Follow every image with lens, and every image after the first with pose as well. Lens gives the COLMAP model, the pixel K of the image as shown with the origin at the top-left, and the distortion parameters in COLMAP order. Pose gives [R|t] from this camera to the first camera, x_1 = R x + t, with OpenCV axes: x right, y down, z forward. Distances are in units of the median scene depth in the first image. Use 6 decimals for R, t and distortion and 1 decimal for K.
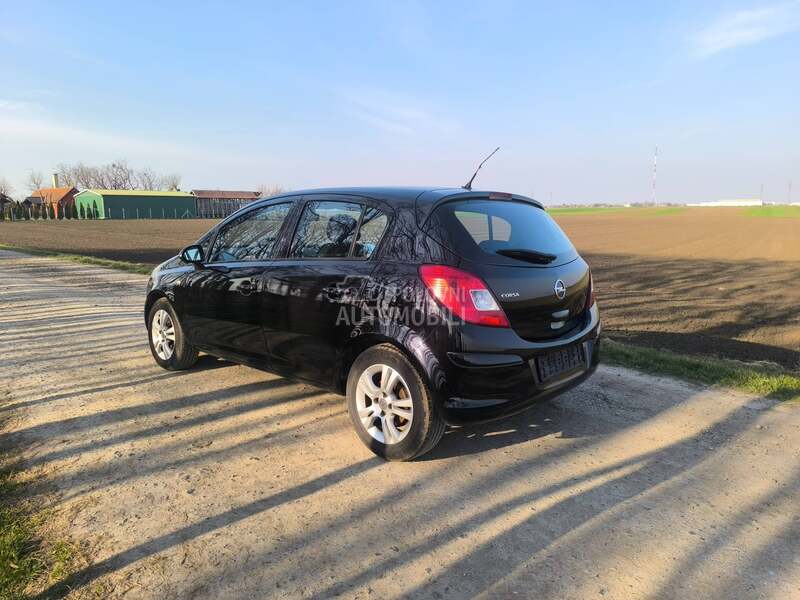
lens RADIAL K [[543.5, 0, 398.9], [0, 543.5, 303.1], [0, 0, 1]] dist [0.035405, -0.033755]
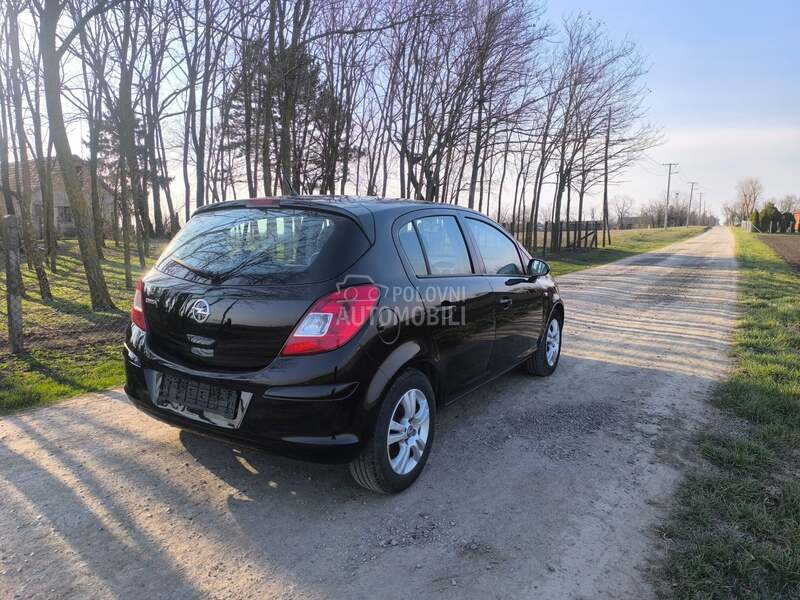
lens RADIAL K [[543.5, 0, 403.2], [0, 543.5, 298.3], [0, 0, 1]] dist [0.035405, -0.033755]
pose [[0.209152, 0.121979, -0.970246, 1.096907], [-0.153470, 0.983989, 0.090624, -0.157916], [0.965765, 0.129949, 0.224523, 1.022184]]
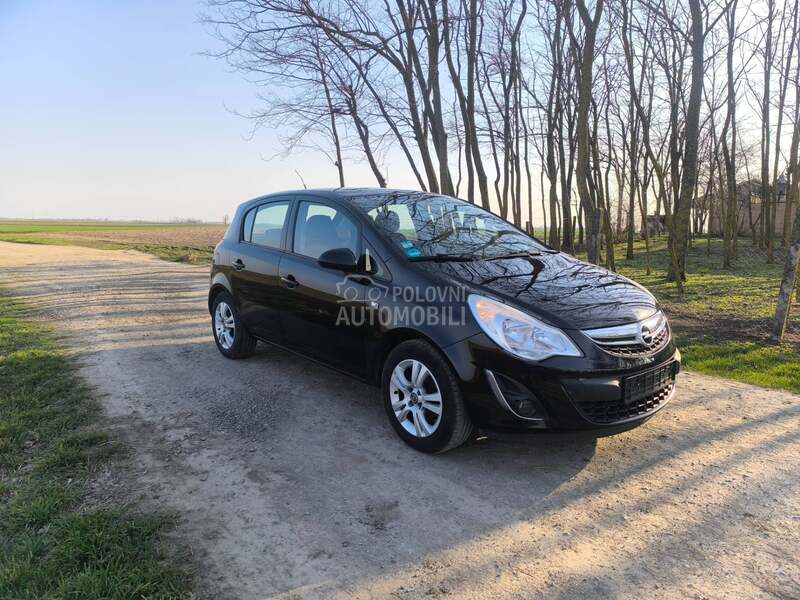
lens RADIAL K [[543.5, 0, 396.9], [0, 543.5, 303.4], [0, 0, 1]] dist [0.035405, -0.033755]
pose [[-0.992110, -0.022031, 0.123419, -0.327538], [0.016379, 0.953226, 0.301816, -0.387740], [-0.124295, 0.301456, -0.945344, 2.572732]]
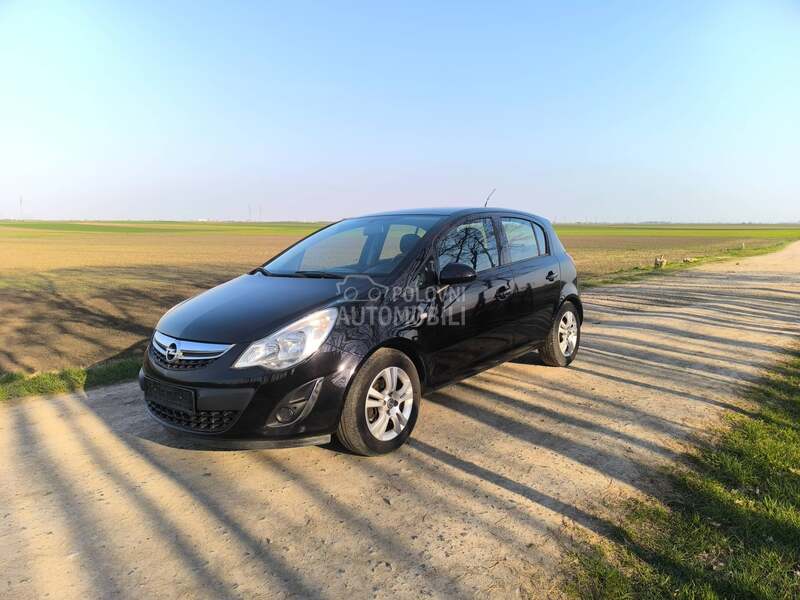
lens RADIAL K [[543.5, 0, 397.6], [0, 543.5, 305.1], [0, 0, 1]] dist [0.035405, -0.033755]
pose [[-0.051929, -0.134422, 0.989563, -1.517852], [0.167725, 0.975650, 0.141334, -0.217923], [-0.984465, 0.173313, -0.028119, 1.375958]]
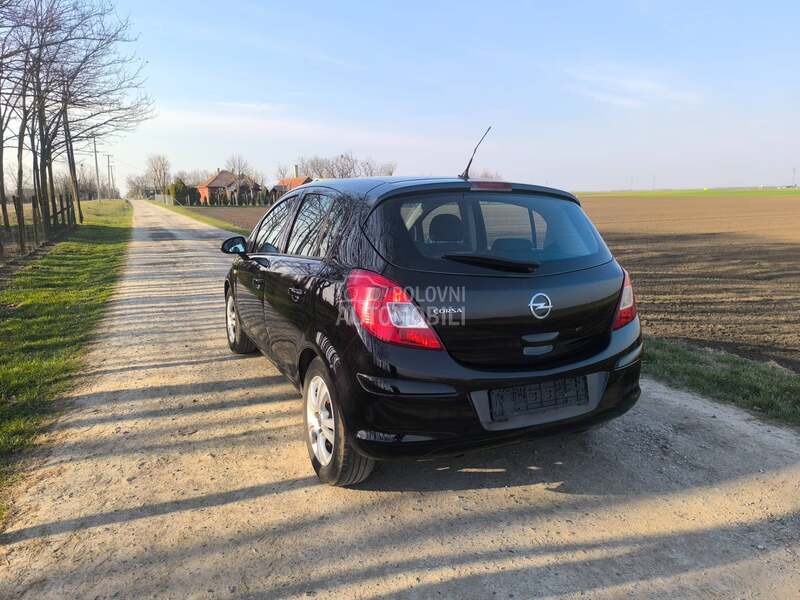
lens RADIAL K [[543.5, 0, 397.4], [0, 543.5, 300.2], [0, 0, 1]] dist [0.035405, -0.033755]
pose [[0.929246, 0.060674, -0.364446, 0.358334], [-0.052167, 0.998088, 0.033151, -0.044902], [0.365761, -0.011793, 0.930634, 0.177126]]
